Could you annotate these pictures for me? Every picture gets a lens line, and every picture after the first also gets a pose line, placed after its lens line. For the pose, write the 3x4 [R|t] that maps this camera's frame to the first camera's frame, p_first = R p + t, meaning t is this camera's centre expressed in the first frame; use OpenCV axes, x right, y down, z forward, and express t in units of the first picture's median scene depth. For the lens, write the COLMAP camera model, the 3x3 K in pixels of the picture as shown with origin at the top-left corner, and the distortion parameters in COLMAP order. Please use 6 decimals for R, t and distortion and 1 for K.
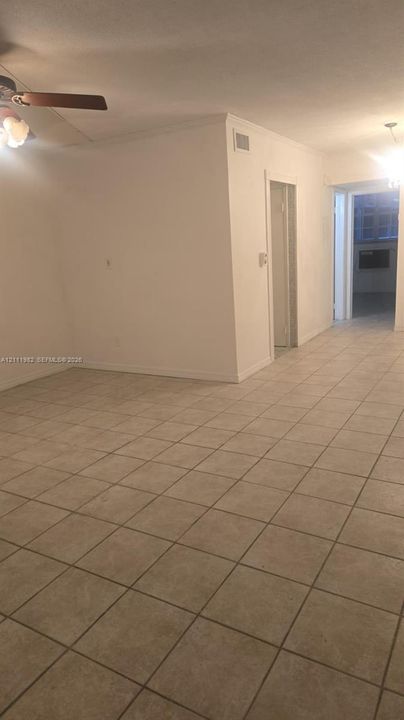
lens RADIAL K [[481.3, 0, 201.8], [0, 481.3, 360.7], [0, 0, 1]] dist [0.038759, -0.012162]
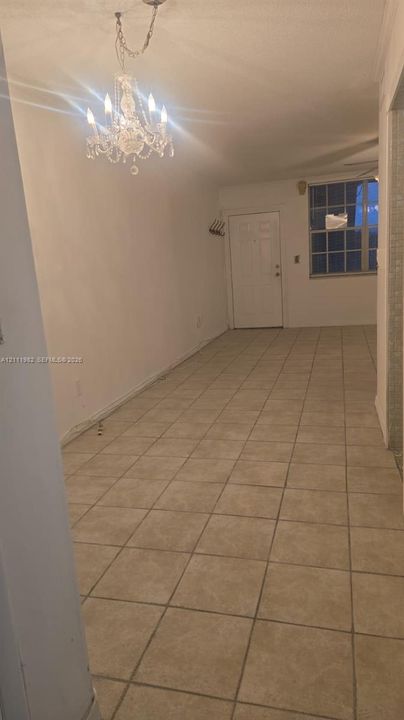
lens RADIAL K [[481.3, 0, 201.4], [0, 481.3, 360.2], [0, 0, 1]] dist [0.038759, -0.012162]
pose [[-0.954439, 0.193391, -0.227257, 0.542559], [0.081001, 0.900882, 0.426439, -0.403460], [0.287201, 0.388602, -0.875502, 1.641390]]
